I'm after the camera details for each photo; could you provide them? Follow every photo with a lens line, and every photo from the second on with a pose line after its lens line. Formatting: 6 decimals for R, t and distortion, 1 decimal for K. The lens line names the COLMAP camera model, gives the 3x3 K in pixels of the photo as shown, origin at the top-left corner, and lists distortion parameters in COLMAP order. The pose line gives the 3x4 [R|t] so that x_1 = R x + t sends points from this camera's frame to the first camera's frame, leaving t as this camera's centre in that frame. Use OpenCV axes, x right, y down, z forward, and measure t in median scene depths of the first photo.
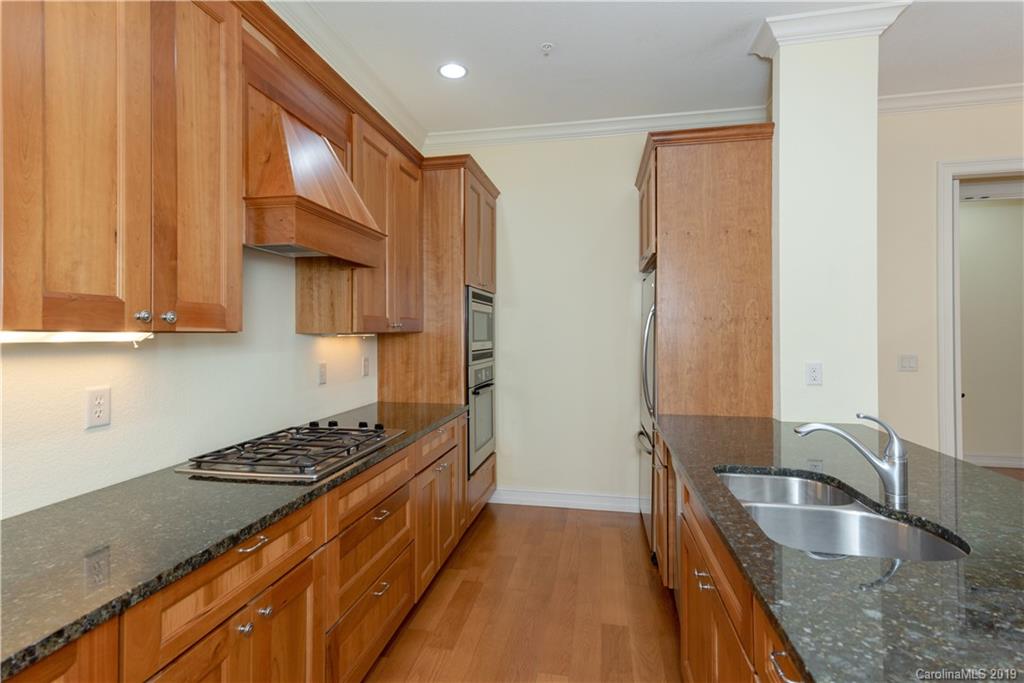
lens RADIAL K [[502.2, 0, 506.3], [0, 502.2, 324.8], [0, 0, 1]] dist [0.022630, -0.000645]
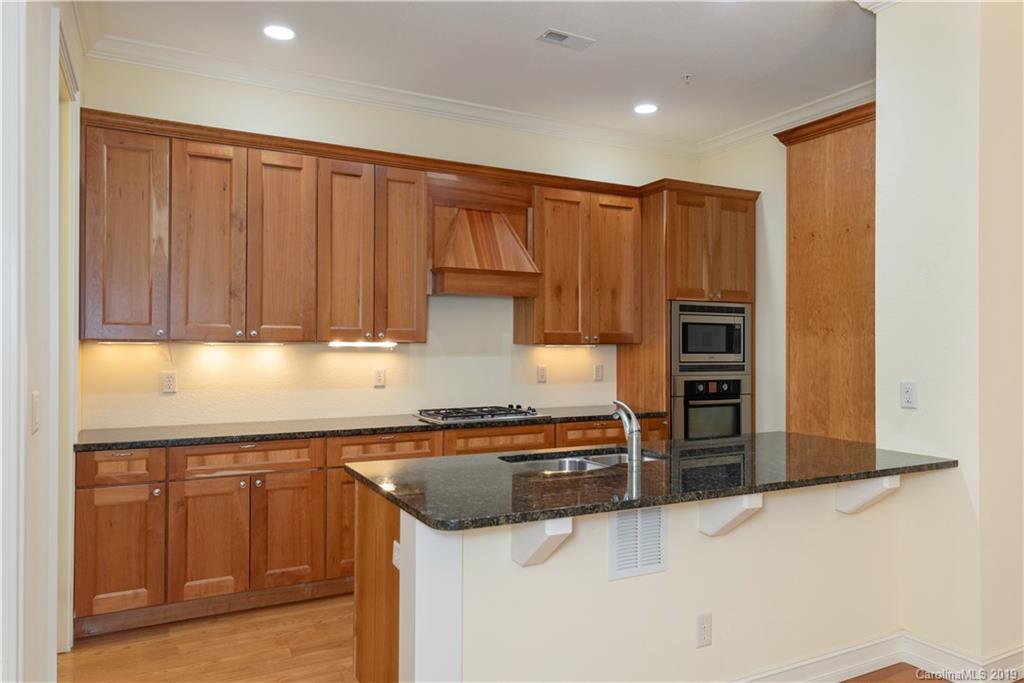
lens RADIAL K [[731.5, 0, 516.8], [0, 731.5, 344.4], [0, 0, 1]] dist [0.023154, 0.004495]
pose [[0.614170, 0.004952, -0.789158, 1.188792], [0.007692, 0.999895, 0.012261, -0.006953], [0.789136, -0.013600, 0.614068, -0.260836]]
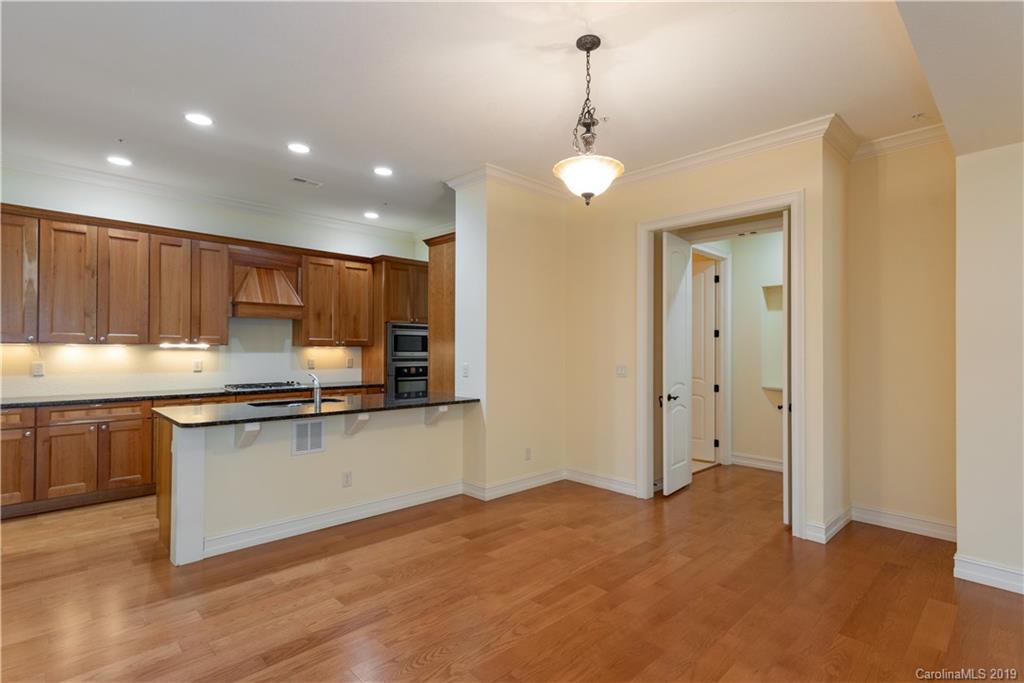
lens RADIAL K [[502.2, 0, 510.9], [0, 502.2, 349.0], [0, 0, 1]] dist [0.022630, -0.000645]
pose [[0.817023, 0.010425, -0.576511, 1.800335], [-0.000352, 0.999845, 0.017582, -0.011535], [0.576605, -0.014162, 0.816900, -0.375805]]
